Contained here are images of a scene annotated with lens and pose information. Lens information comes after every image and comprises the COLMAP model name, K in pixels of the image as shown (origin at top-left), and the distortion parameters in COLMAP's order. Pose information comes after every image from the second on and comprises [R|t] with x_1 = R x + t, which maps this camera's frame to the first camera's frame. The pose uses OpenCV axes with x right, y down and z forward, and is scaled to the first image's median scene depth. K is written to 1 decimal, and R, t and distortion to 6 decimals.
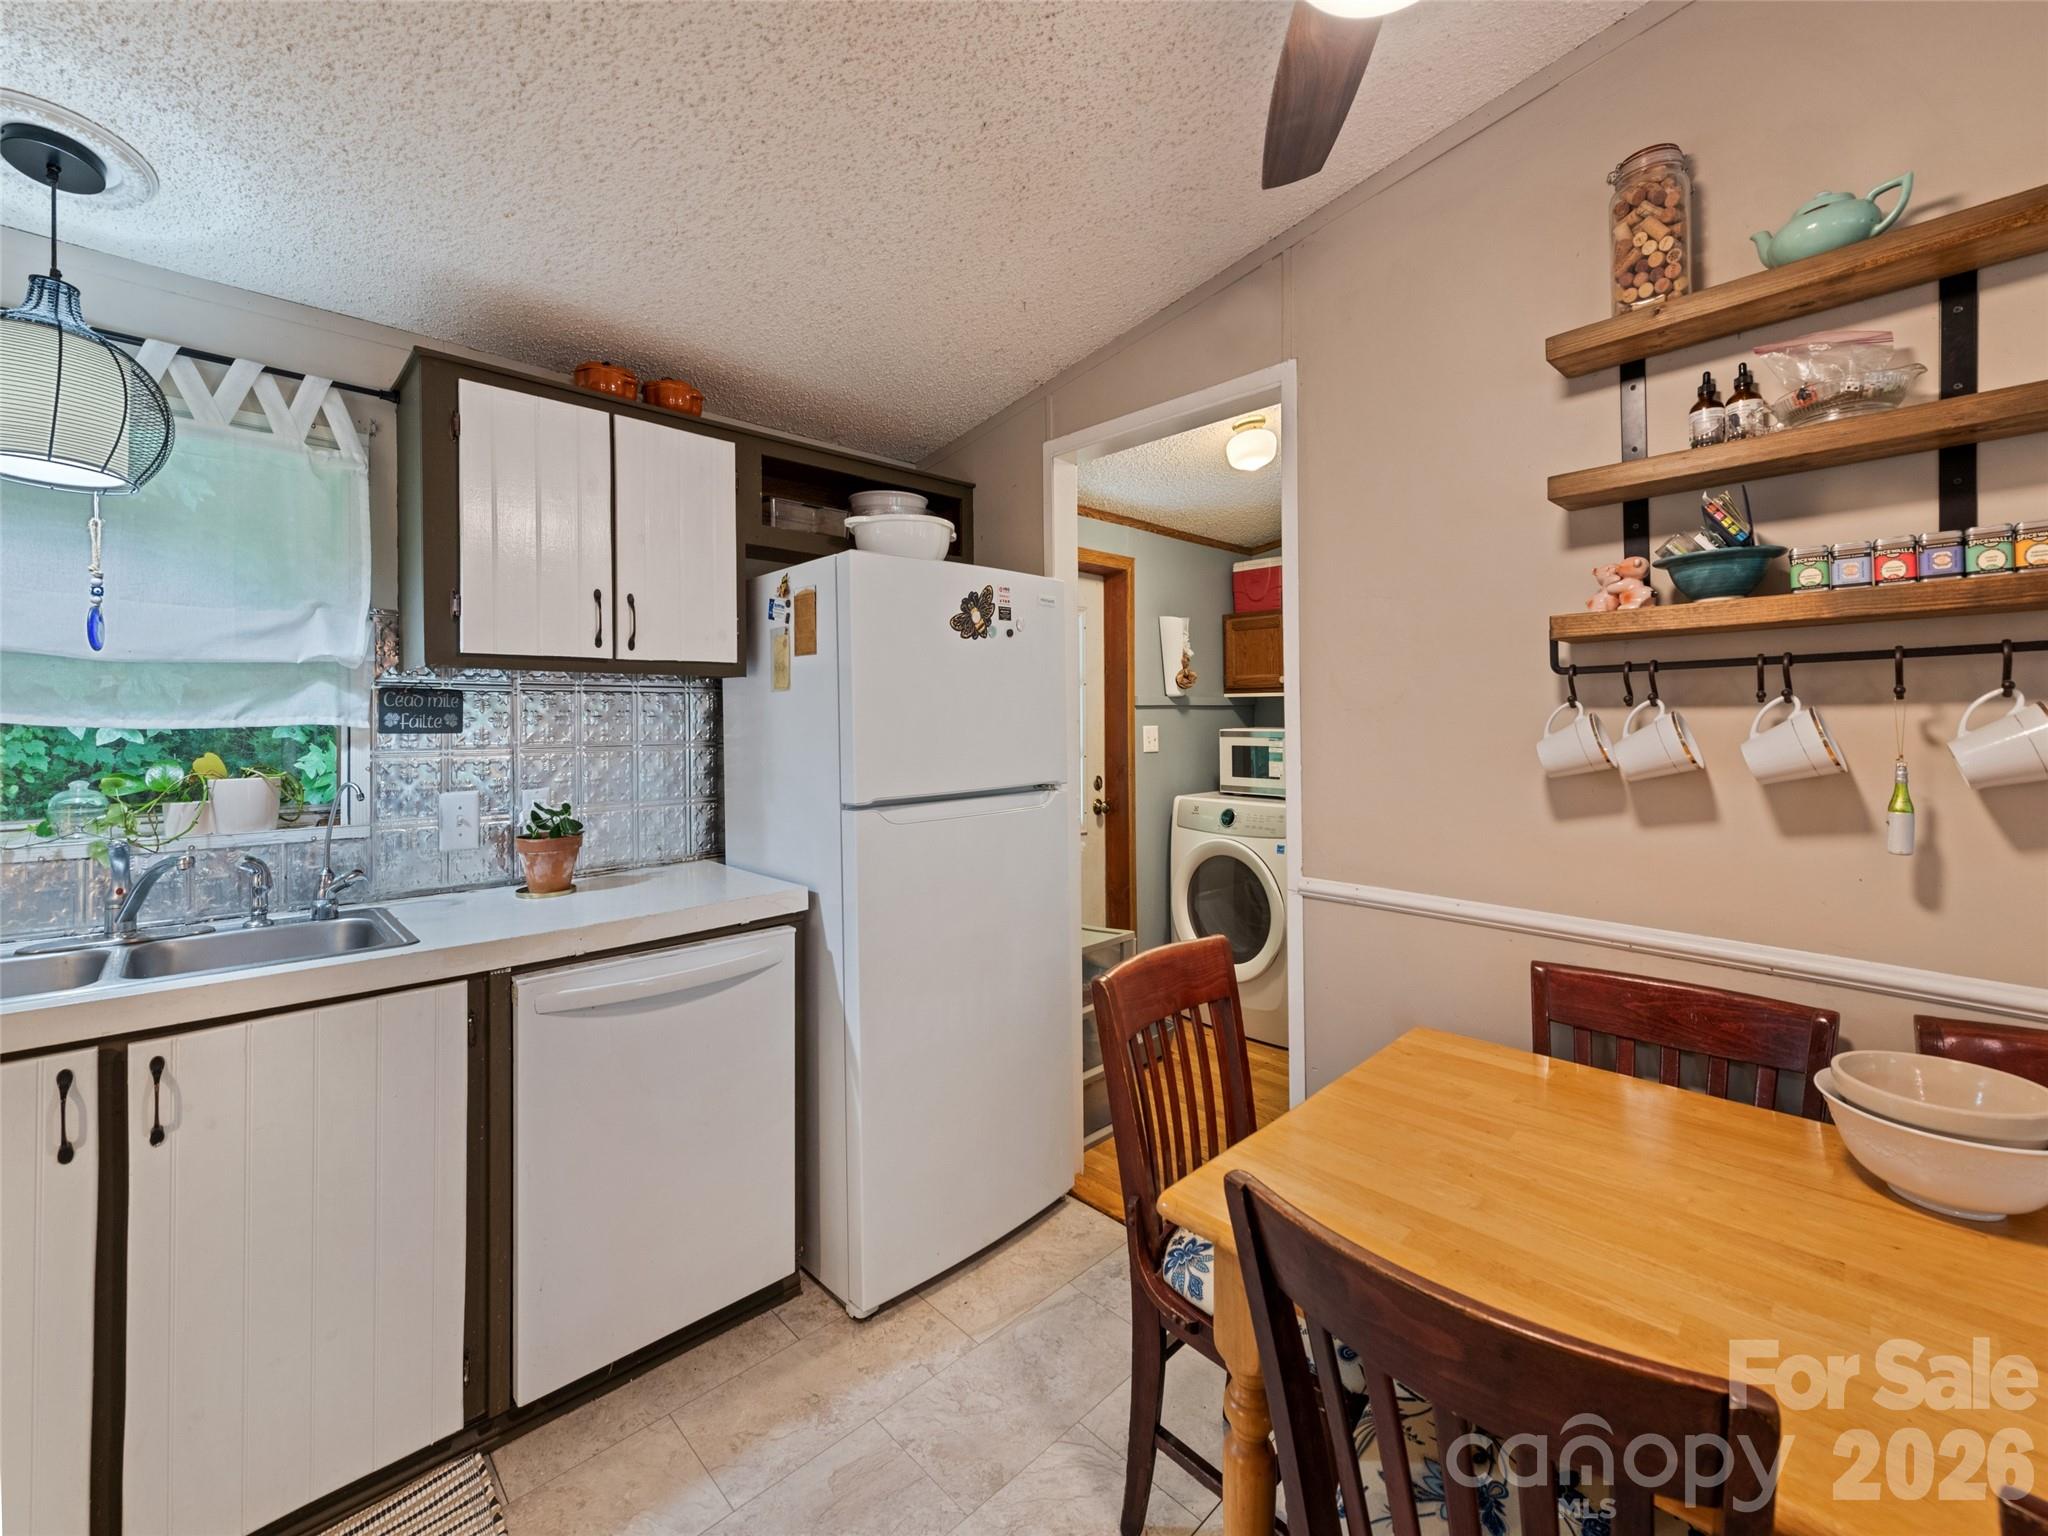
lens RADIAL K [[827.2, 0, 1031.4], [0, 827.2, 720.0], [0, 0, 1]] dist [0.002048, -0.000513]
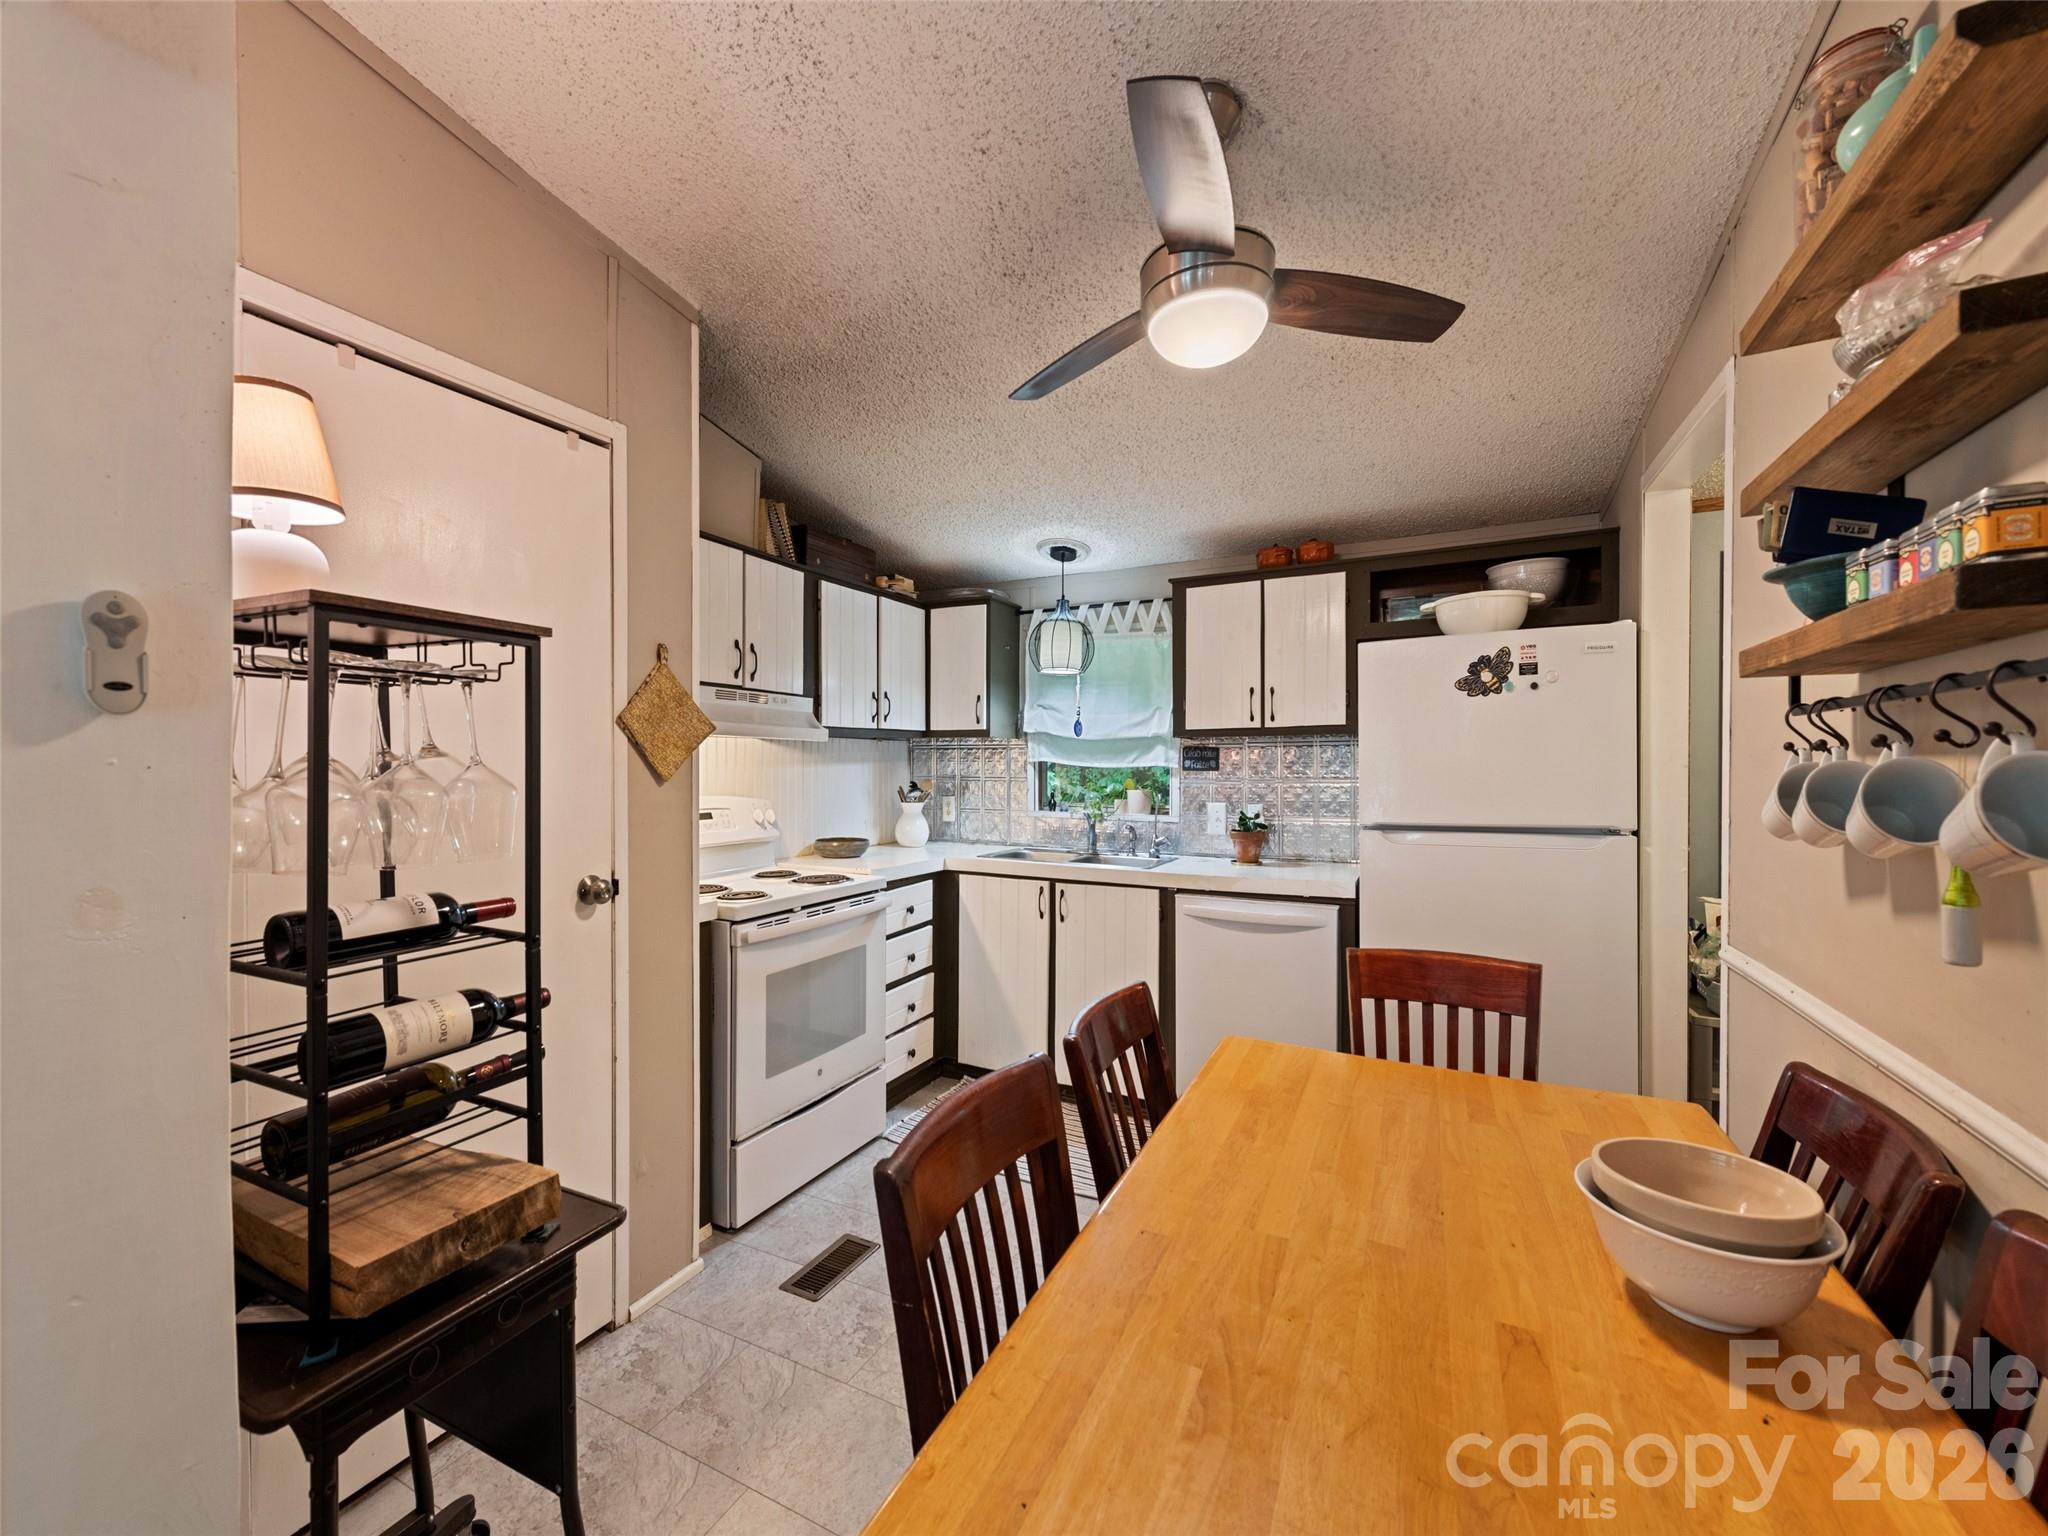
lens RADIAL K [[827.2, 0, 1033.0], [0, 827.2, 767.5], [0, 0, 1]] dist [0.002048, -0.000513]
pose [[0.335349, 0.007381, -0.942065, 0.689597], [-0.000971, 0.999971, 0.007489, -0.004079], [0.942094, -0.001596, 0.335346, 0.005978]]
